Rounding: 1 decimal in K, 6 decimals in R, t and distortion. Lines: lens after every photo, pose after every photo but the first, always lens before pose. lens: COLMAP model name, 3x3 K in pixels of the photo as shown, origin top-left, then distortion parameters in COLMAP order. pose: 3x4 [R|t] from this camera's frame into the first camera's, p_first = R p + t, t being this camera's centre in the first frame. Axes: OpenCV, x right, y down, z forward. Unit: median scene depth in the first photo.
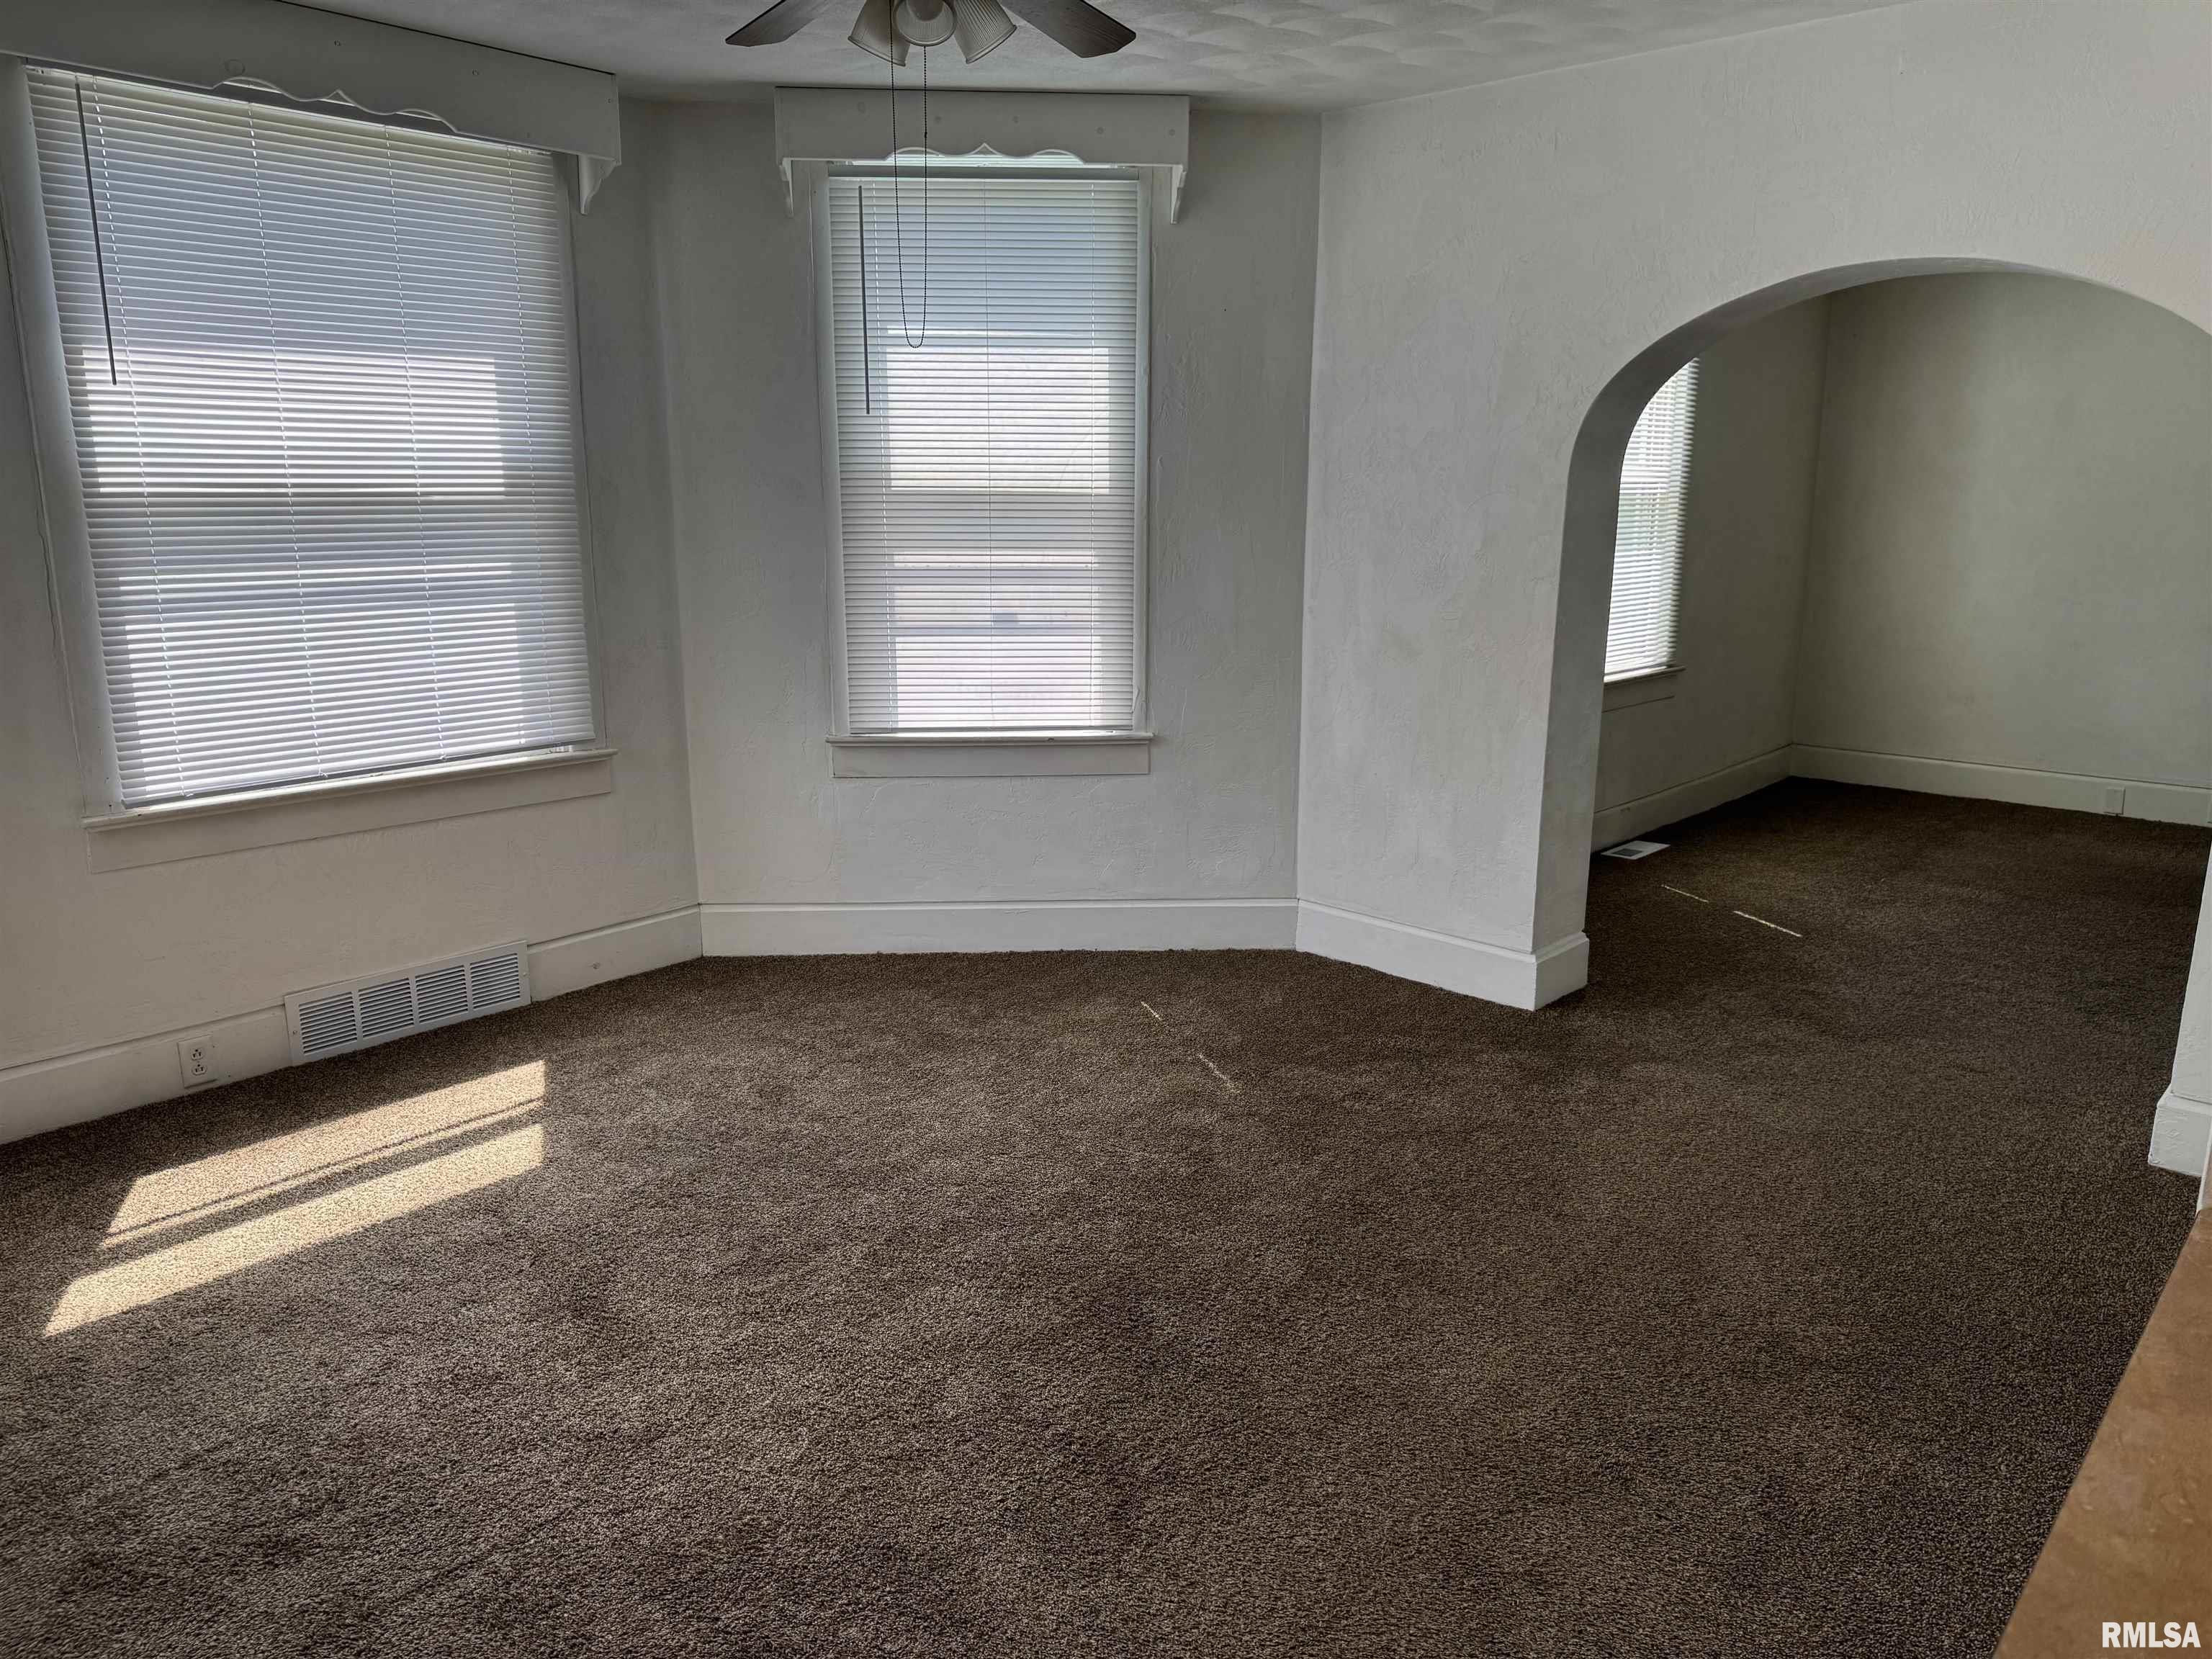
lens RADIAL K [[1574.8, 0, 1106.0], [0, 1574.8, 829.5], [0, 0, 1]] dist [-0.002723, -0.026156]
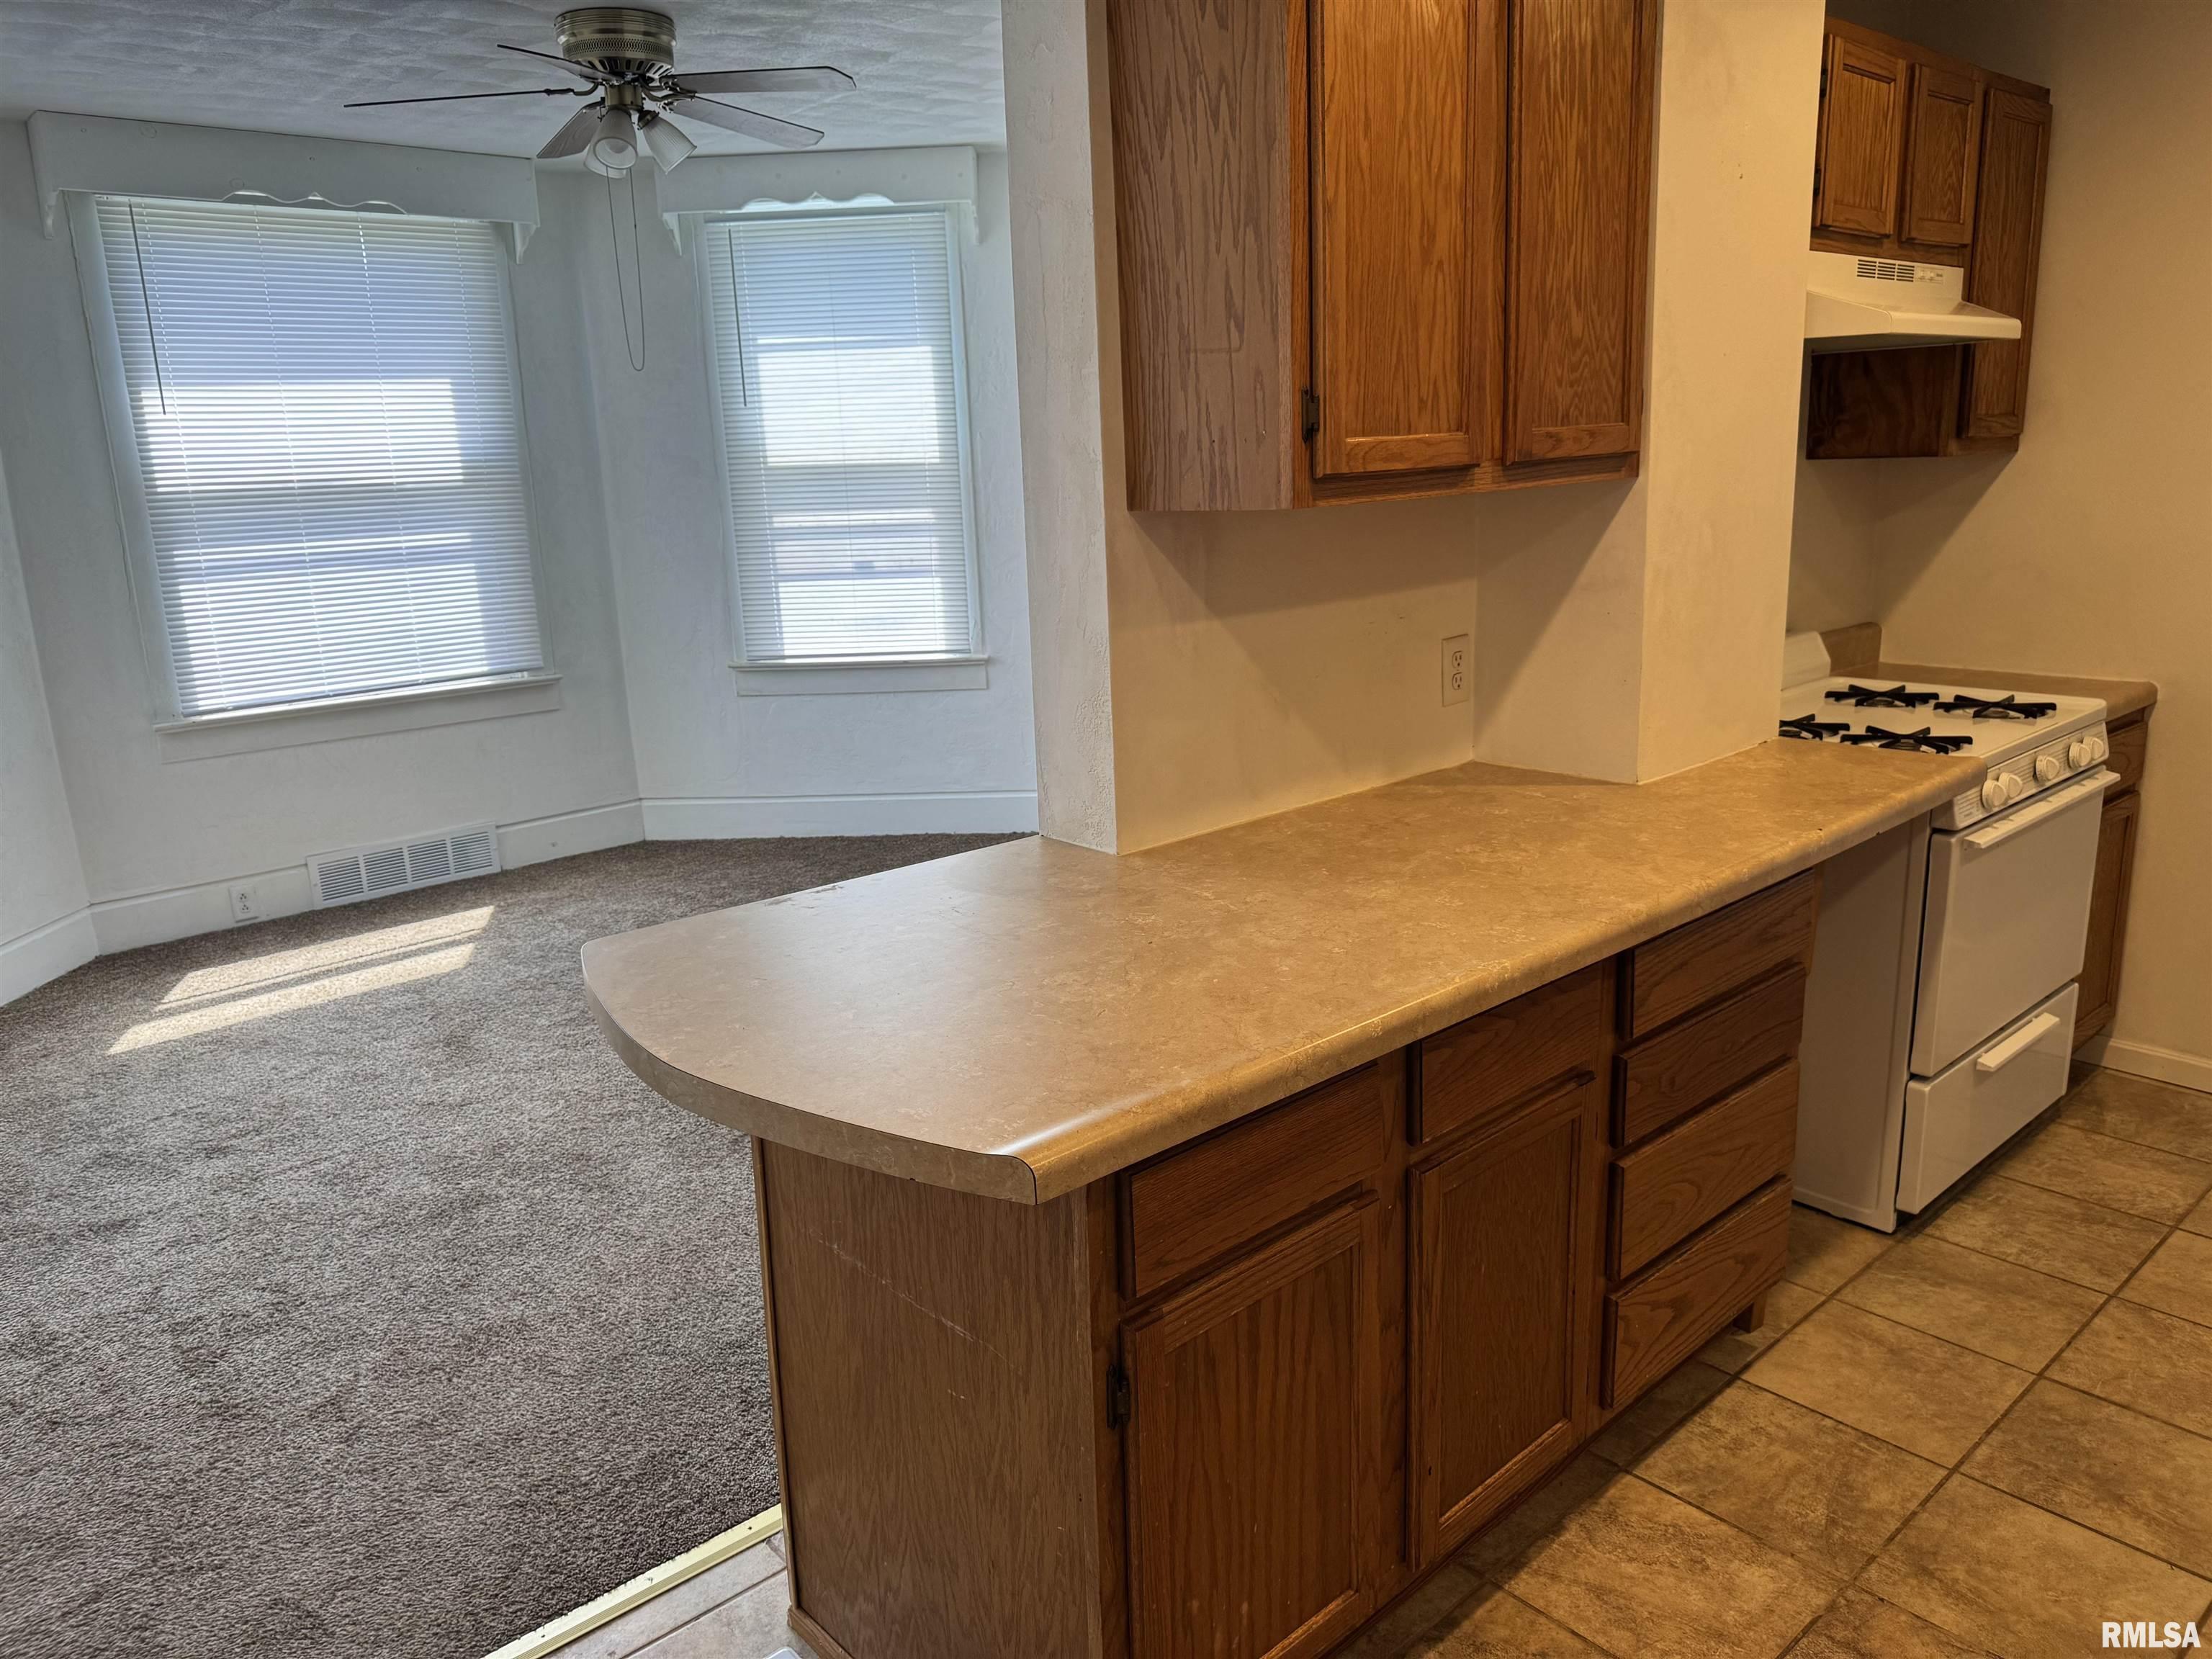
lens RADIAL K [[1584.6, 0, 1106.0], [0, 1584.6, 829.5], [0, 0, 1]] dist [0.003102, -0.045677]
pose [[0.993277, -0.011730, -0.115162, 0.333189], [0.014112, 0.999703, 0.019887, 0.066360], [0.114894, -0.021378, 0.993148, -0.289091]]
